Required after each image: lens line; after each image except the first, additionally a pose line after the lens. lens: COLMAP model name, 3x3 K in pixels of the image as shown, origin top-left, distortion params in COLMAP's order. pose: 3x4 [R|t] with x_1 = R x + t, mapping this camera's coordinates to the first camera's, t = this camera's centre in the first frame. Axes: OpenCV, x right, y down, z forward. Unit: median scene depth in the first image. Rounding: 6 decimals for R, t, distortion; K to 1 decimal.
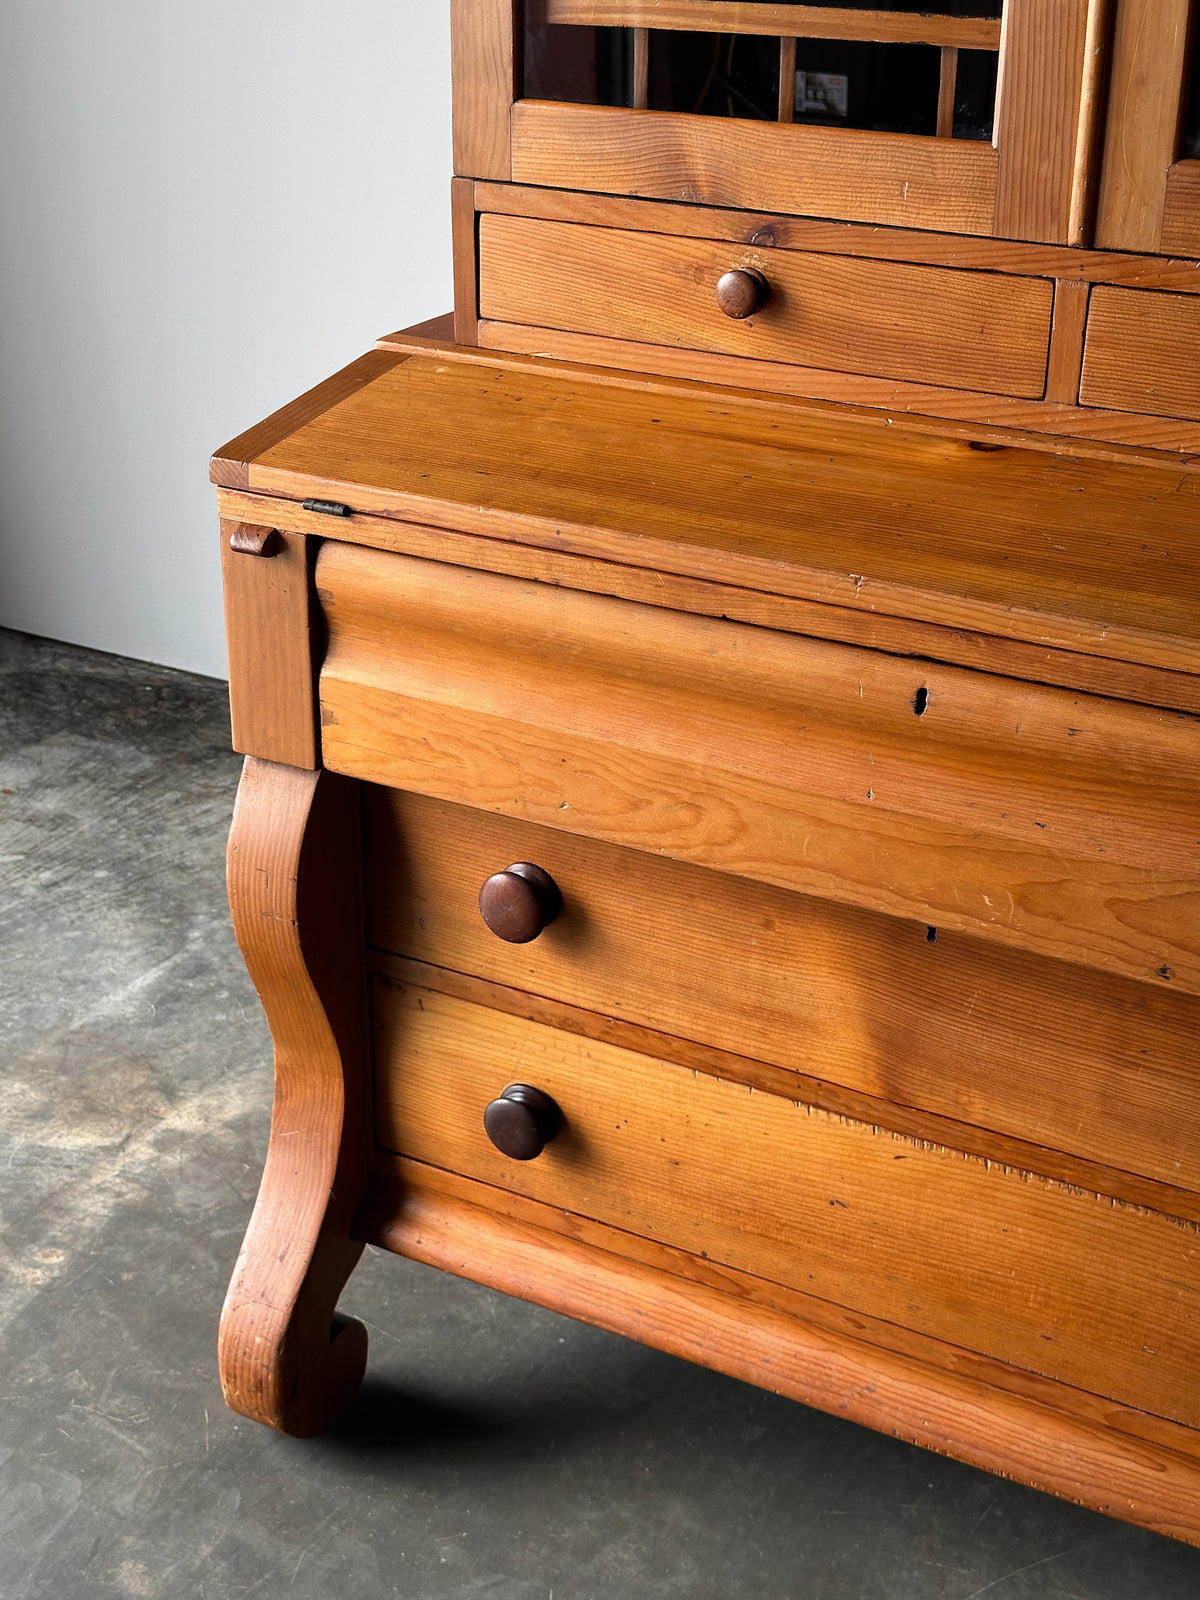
lens RADIAL K [[2272.2, 0, 577.1], [0, 2272.2, 793.8], [0, 0, 1]] dist [0.033029, 0.000000]
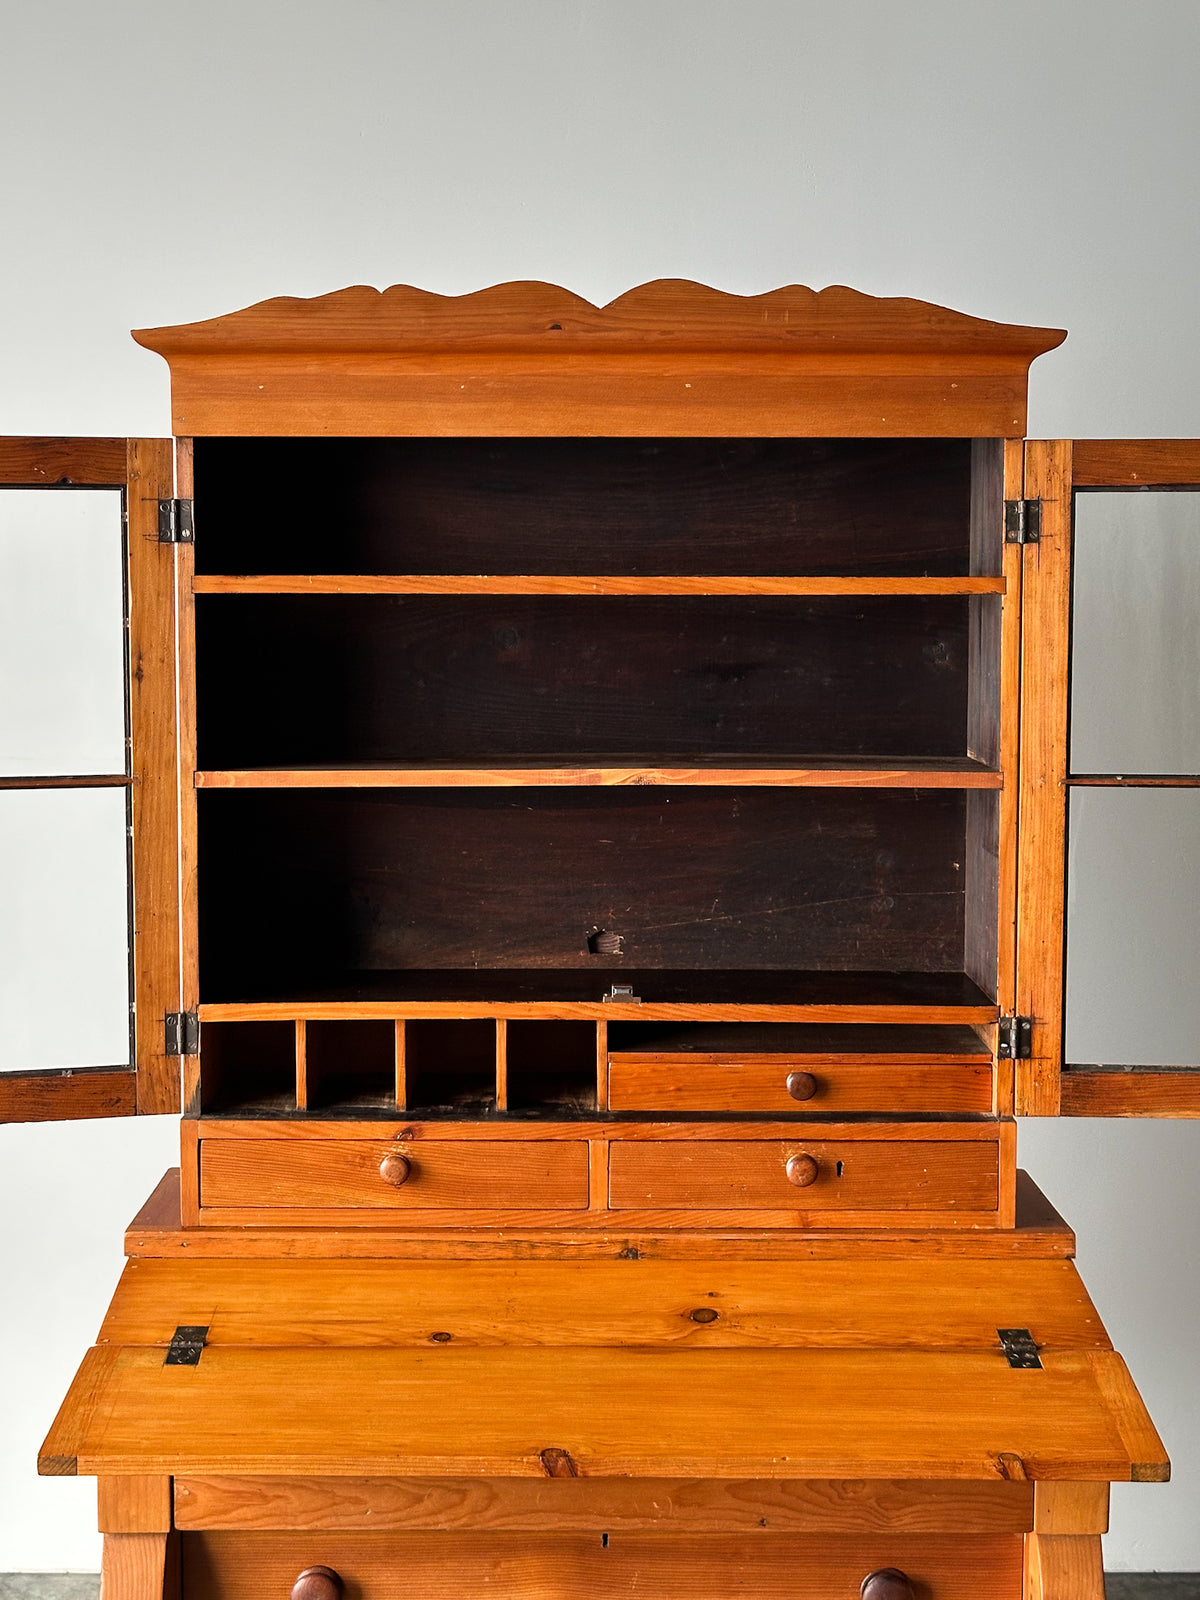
lens RADIAL K [[2272.2, 0, 579.5], [0, 2272.2, 764.8], [0, 0, 1]] dist [0.033029, 0.000000]
pose [[0.863565, -0.040458, 0.502612, -0.581745], [0.212652, 0.933020, -0.290264, 0.010786], [-0.457204, 0.357543, 0.814326, -0.465128]]
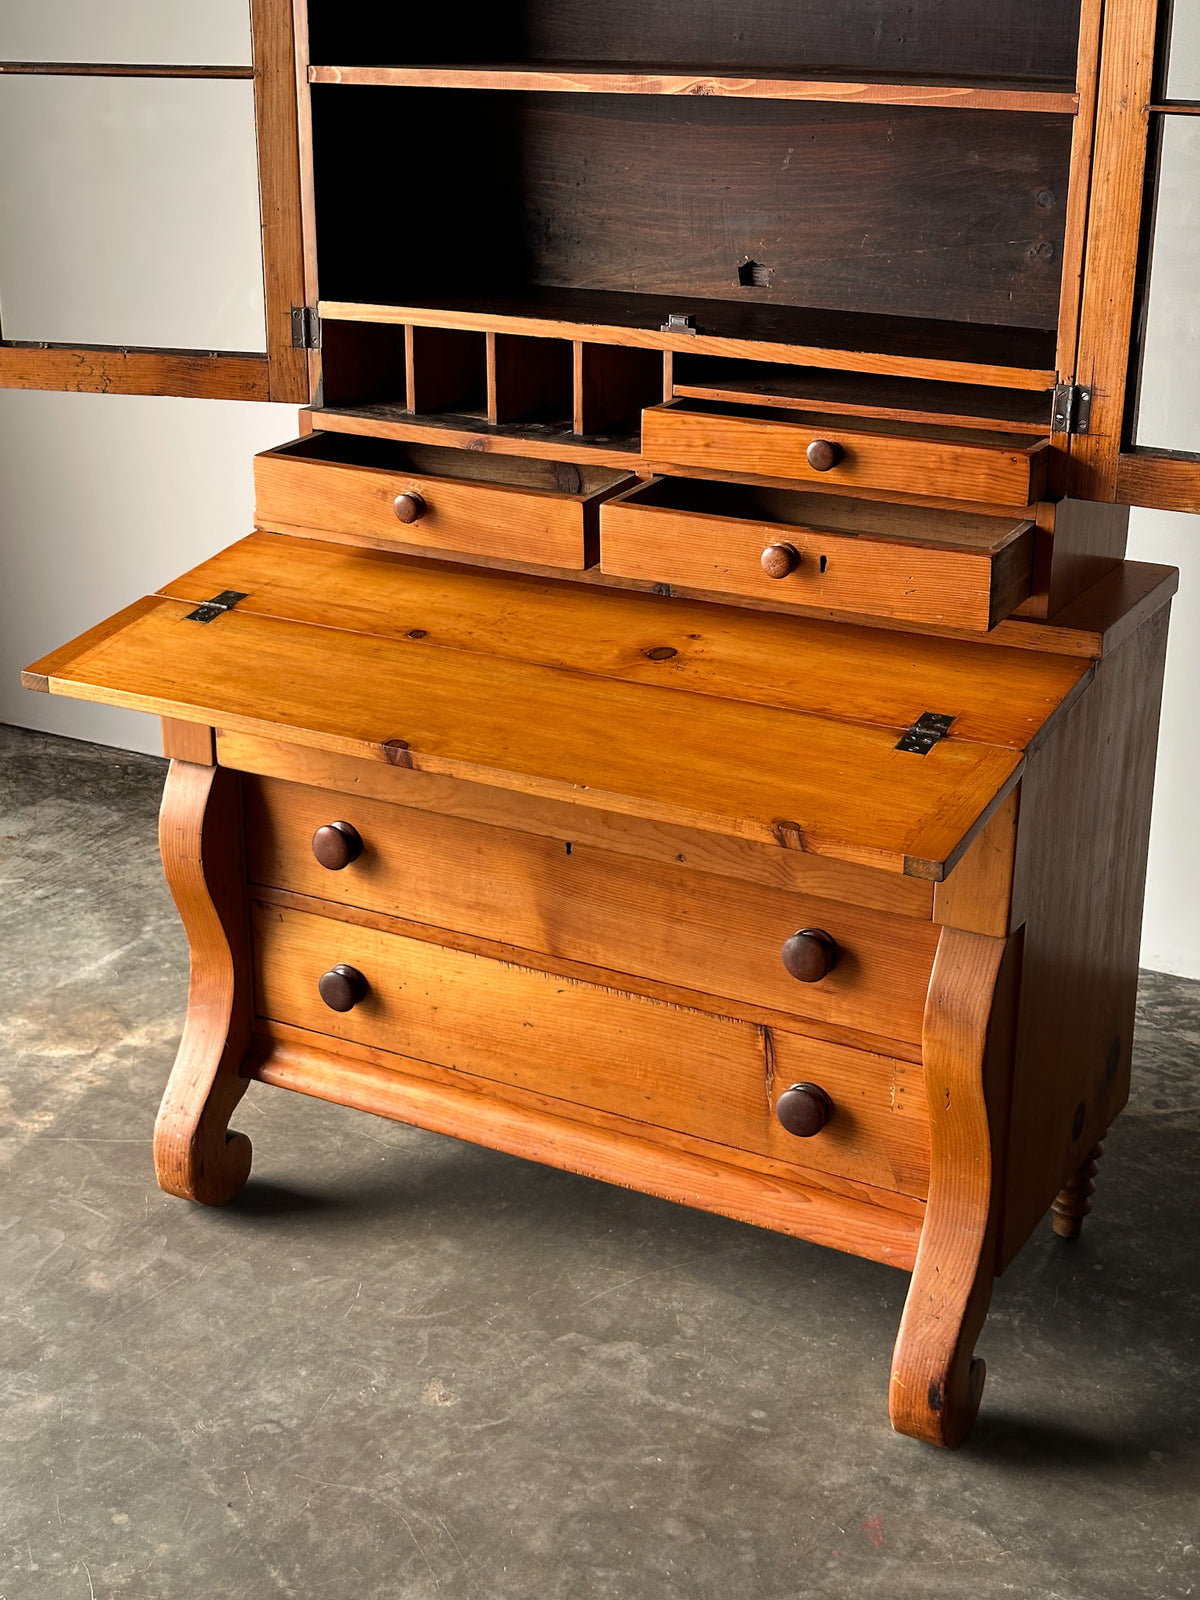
lens RADIAL K [[2272.2, 0, 578.7], [0, 2272.2, 782.5], [0, 0, 1]] dist [0.033029, 0.000000]
pose [[0.999936, -0.005302, 0.010033, 0.128442], [0.006018, 0.997331, -0.072770, 0.118658], [-0.009620, 0.072826, 0.997298, -0.619131]]
